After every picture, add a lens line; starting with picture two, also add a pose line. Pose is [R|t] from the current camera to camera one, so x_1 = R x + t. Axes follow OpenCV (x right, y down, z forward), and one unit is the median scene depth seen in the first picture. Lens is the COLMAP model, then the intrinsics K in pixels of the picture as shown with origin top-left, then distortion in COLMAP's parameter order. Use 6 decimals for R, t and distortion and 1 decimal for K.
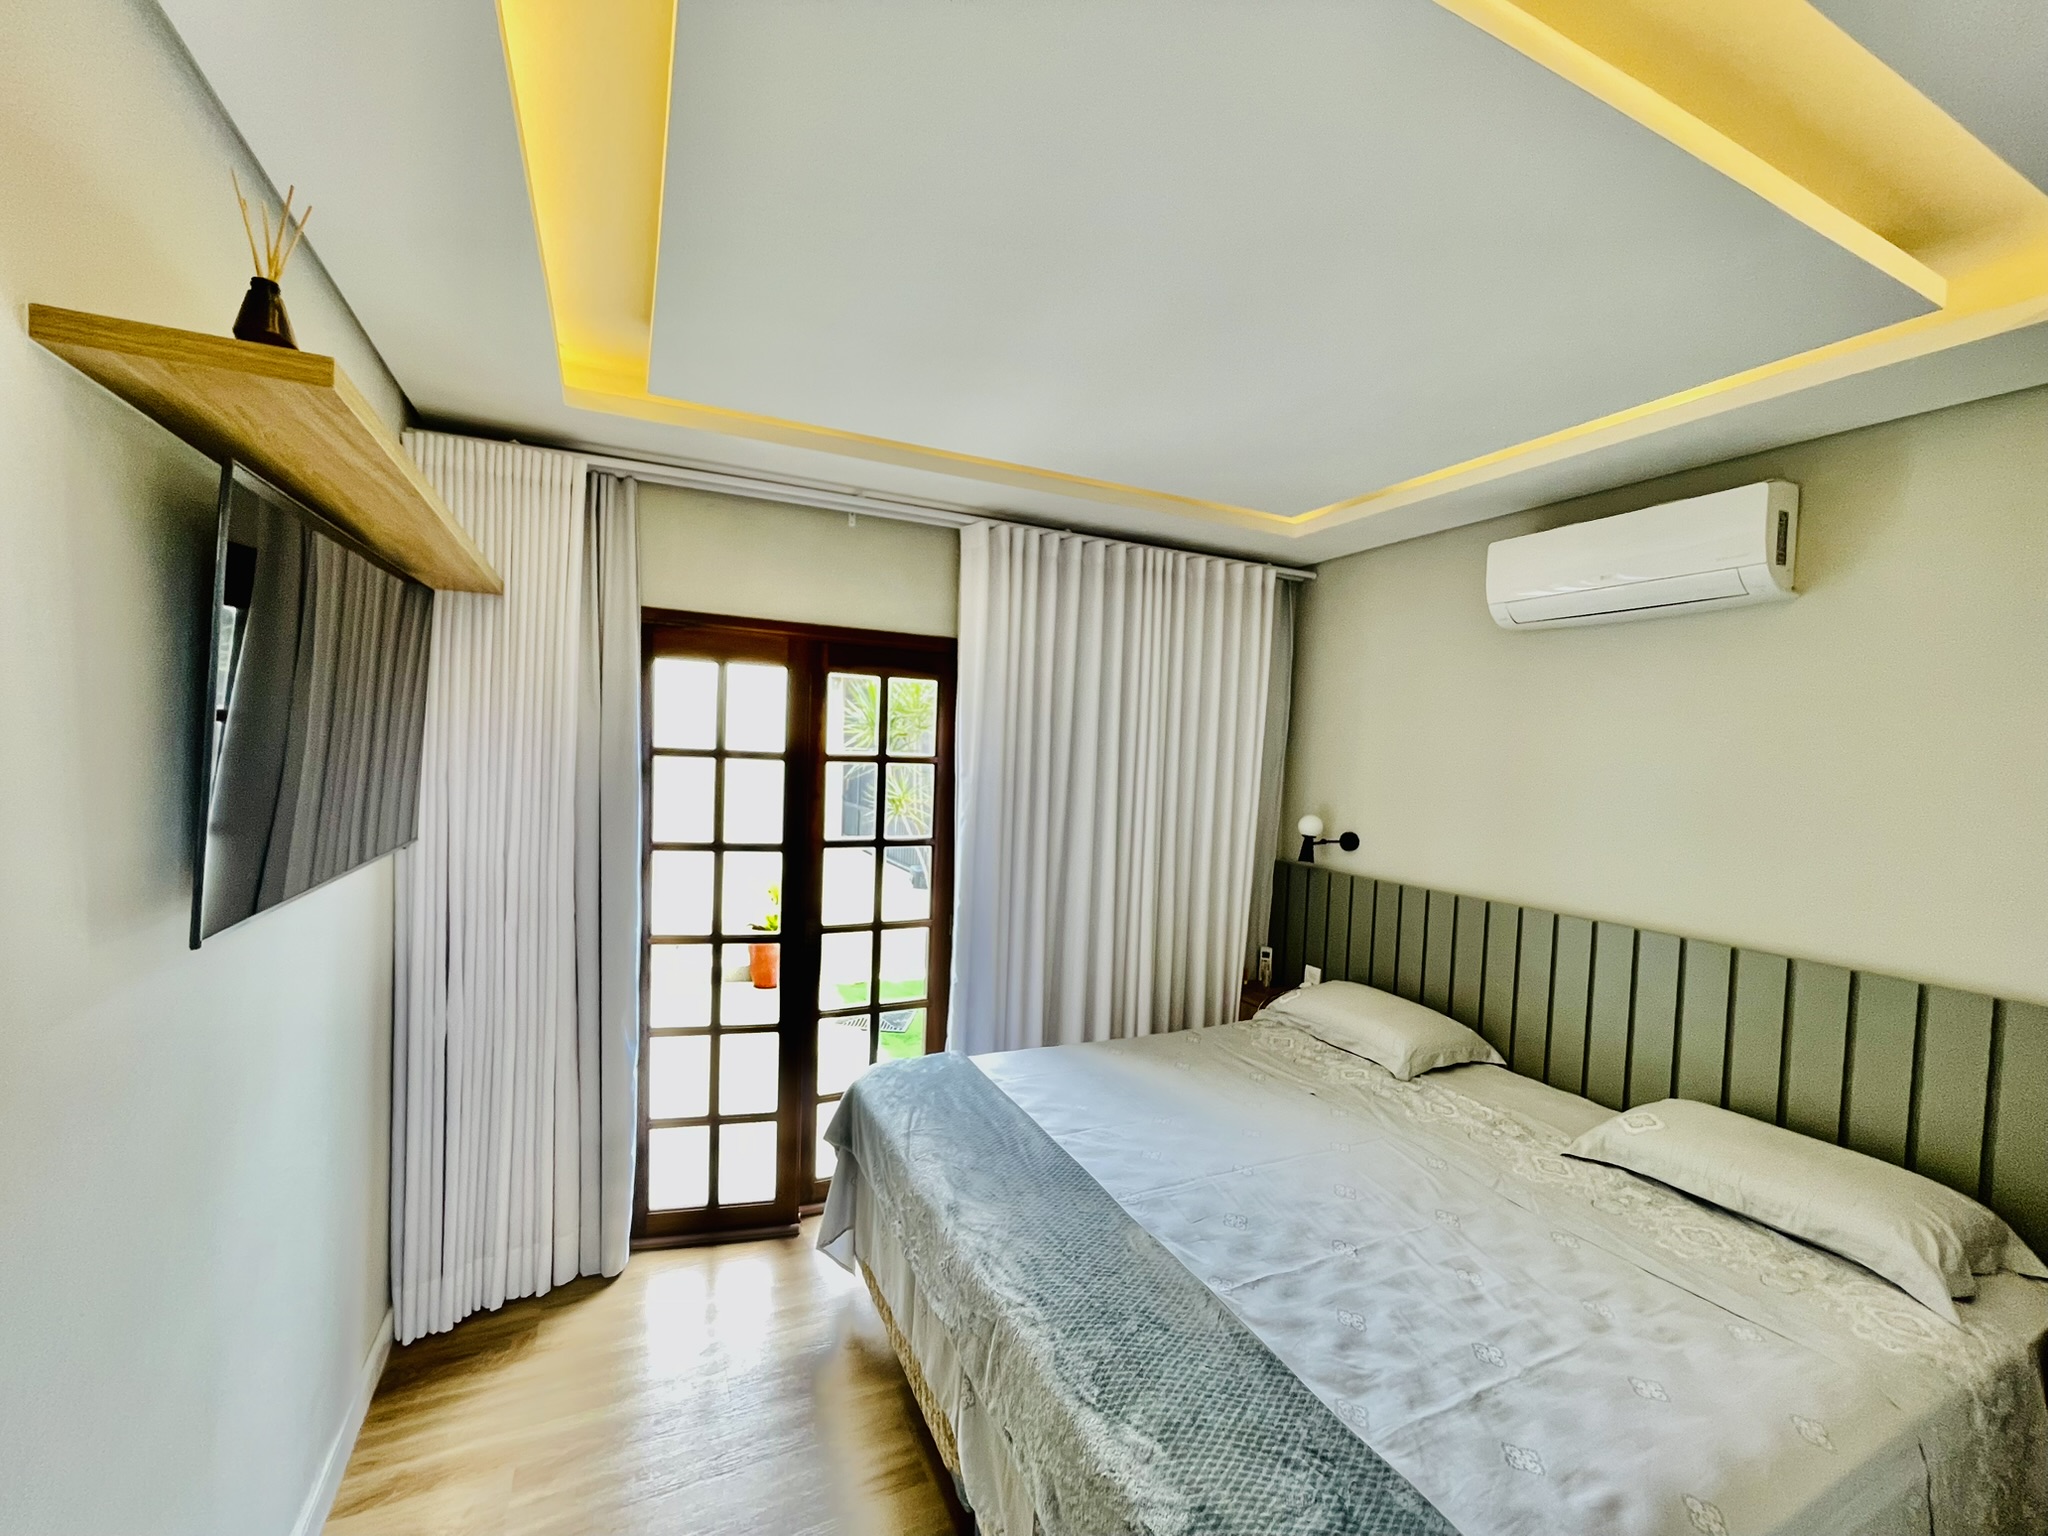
lens RADIAL K [[827.4, 0, 1010.2], [0, 827.4, 774.2], [0, 0, 1]] dist [-0.006112, 0.004060]
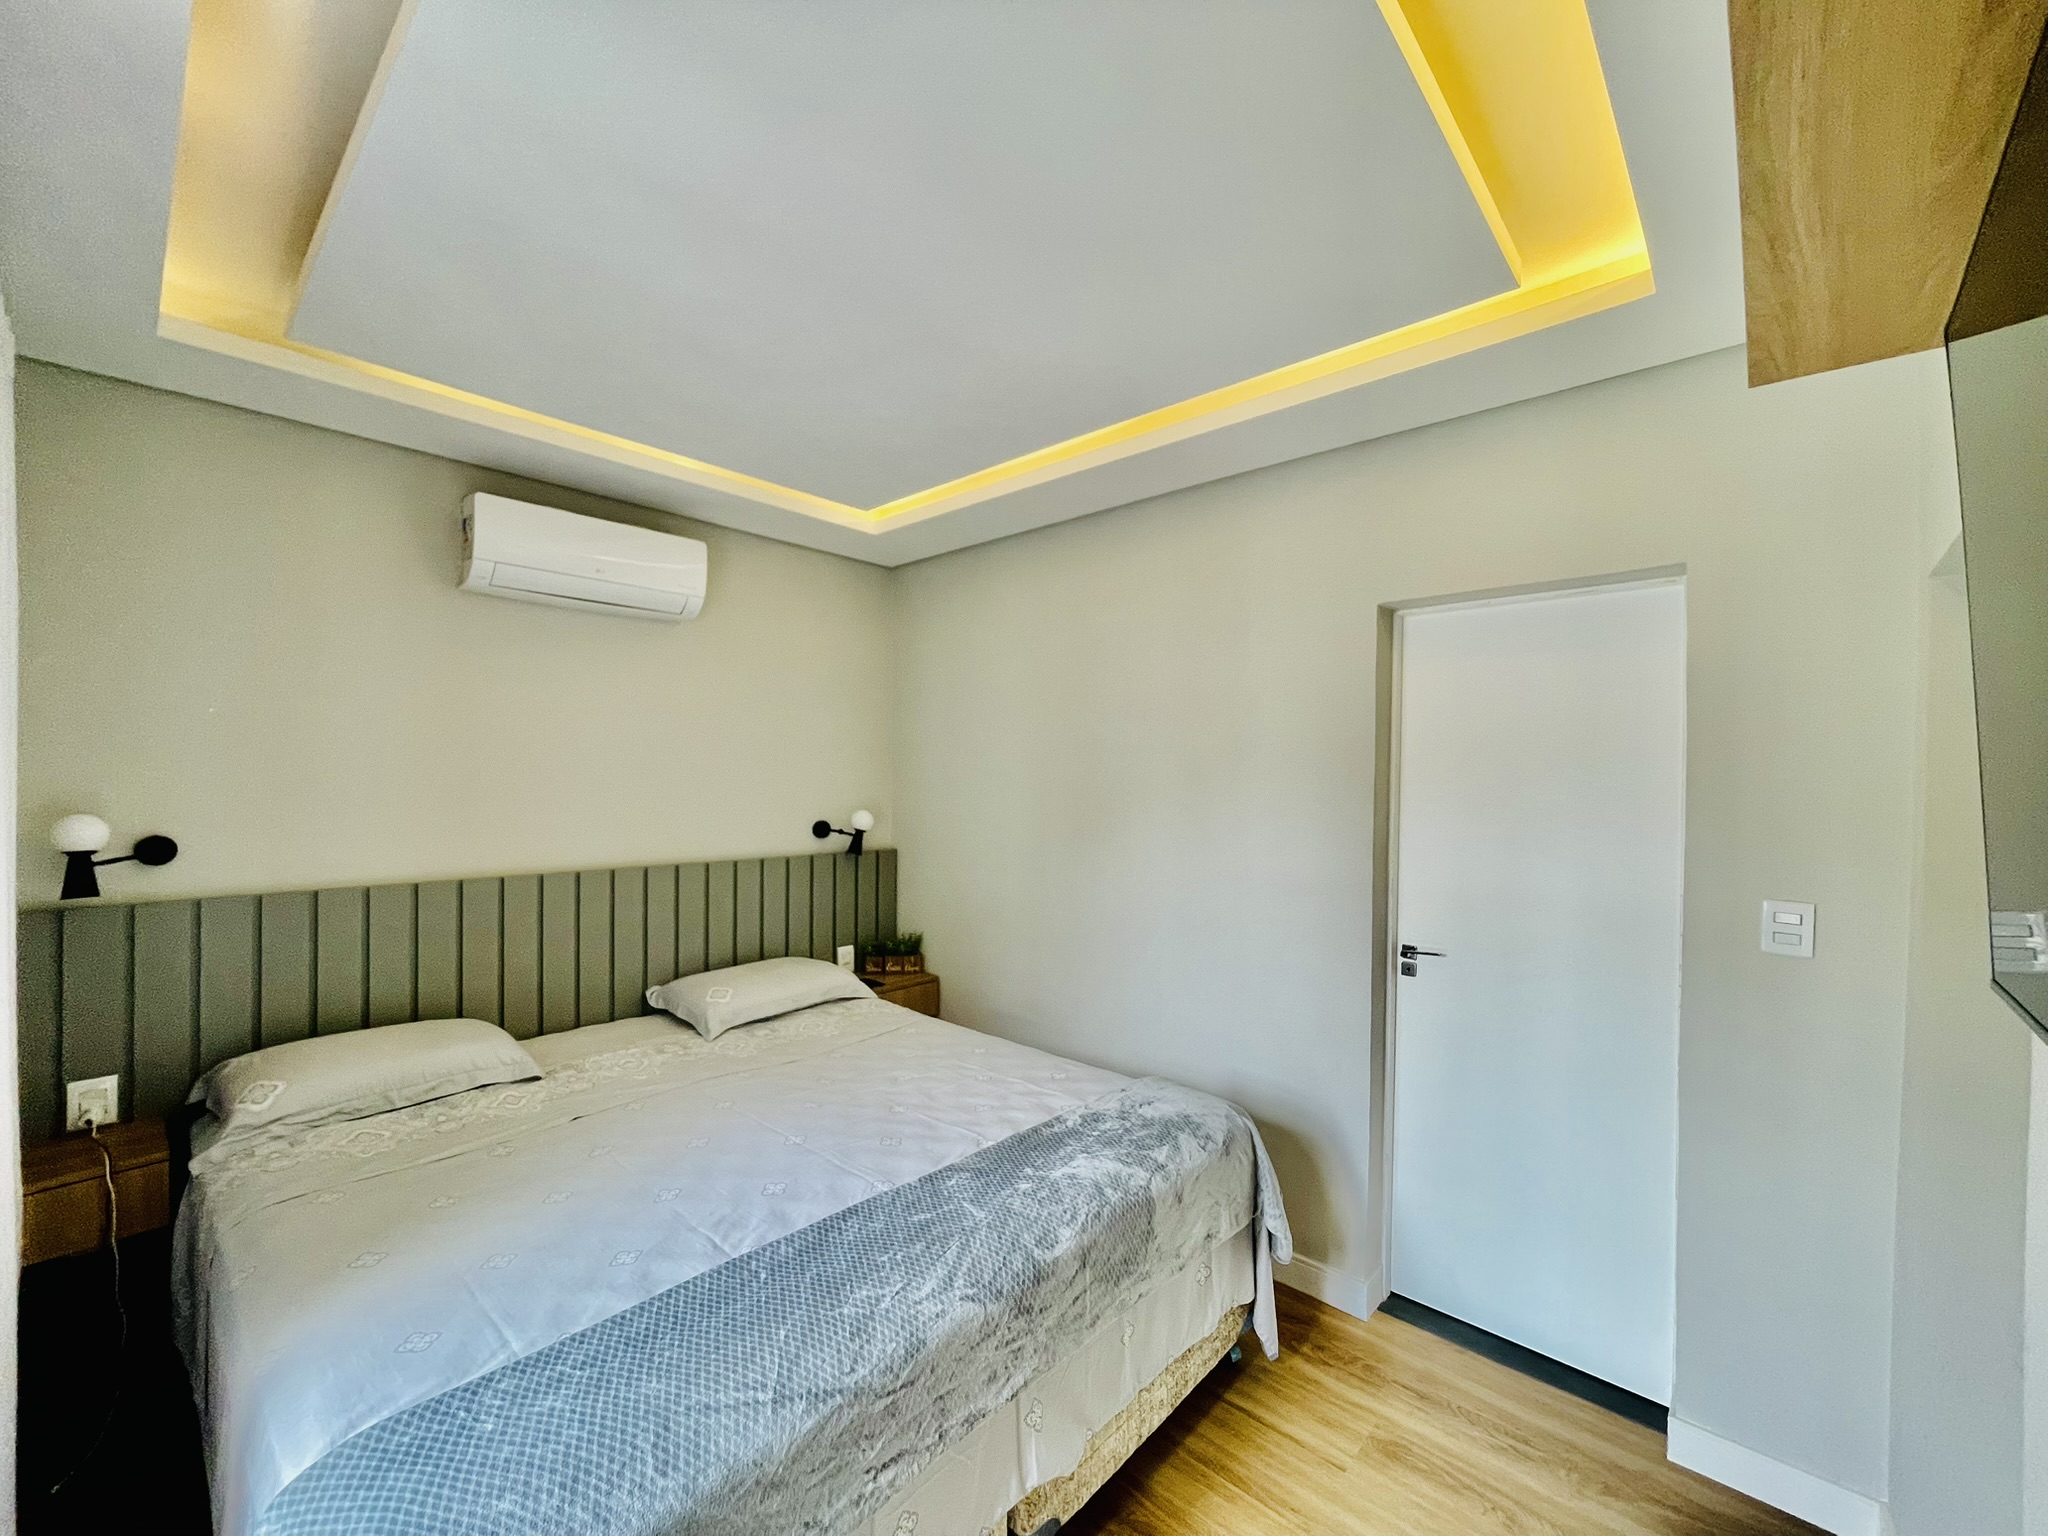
lens RADIAL K [[827.4, 0, 1007.7], [0, 827.4, 774.1], [0, 0, 1]] dist [-0.006112, 0.004060]
pose [[-0.380210, -0.042251, 0.923935, -0.579759], [-0.002840, 0.999005, 0.044515, -0.007944], [-0.924896, 0.014301, -0.379951, 0.912339]]
